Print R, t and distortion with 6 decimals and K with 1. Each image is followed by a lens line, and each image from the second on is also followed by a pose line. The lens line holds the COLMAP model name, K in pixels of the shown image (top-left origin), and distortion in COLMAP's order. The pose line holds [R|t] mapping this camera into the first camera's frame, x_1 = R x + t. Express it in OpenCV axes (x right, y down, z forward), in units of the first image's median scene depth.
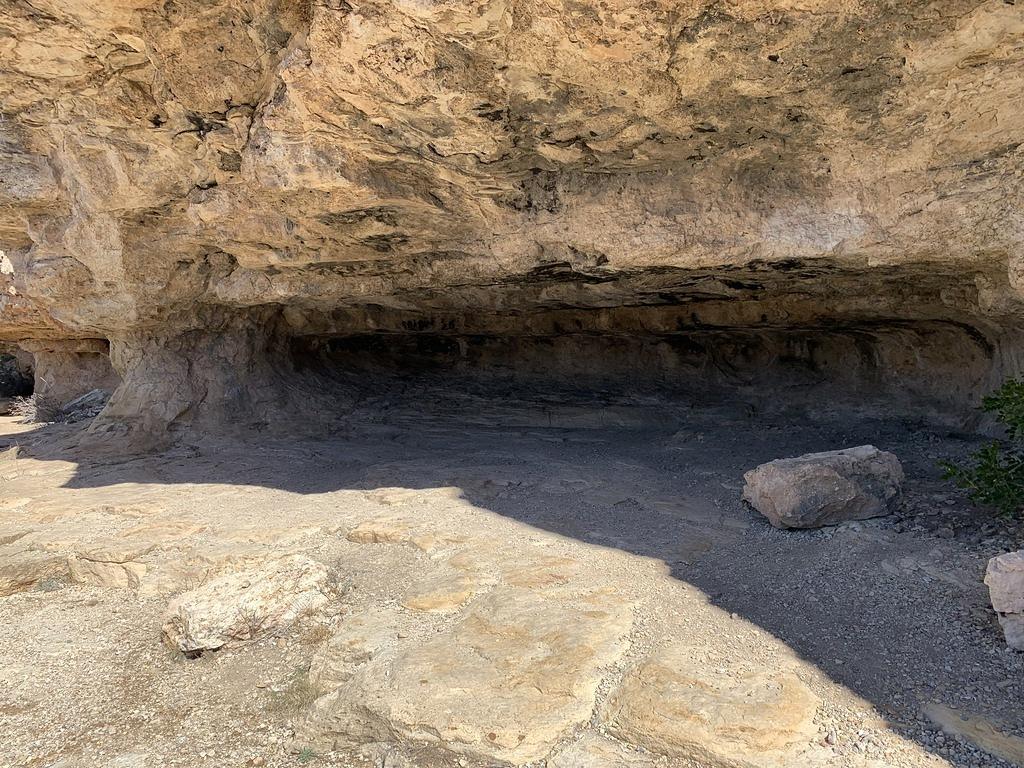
lens RADIAL K [[771.1, 0, 484.8], [0, 771.1, 384.7], [0, 0, 1]] dist [0.017257, 0.001657]
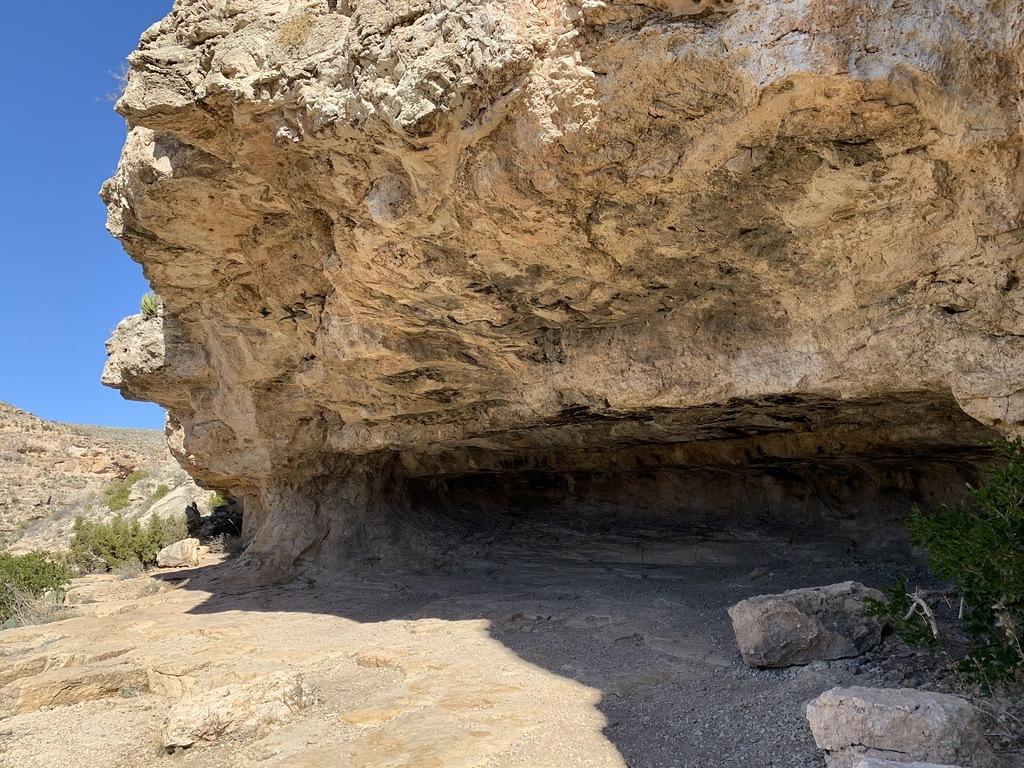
lens RADIAL K [[757.7, 0, 476.4], [0, 757.7, 384.4], [0, 0, 1]] dist [0.123825, -0.206801]
pose [[0.962159, -0.060156, -0.265765, 0.230014], [0.012587, 0.984098, -0.177181, 0.000269], [0.272197, 0.167131, 0.947616, -0.065339]]
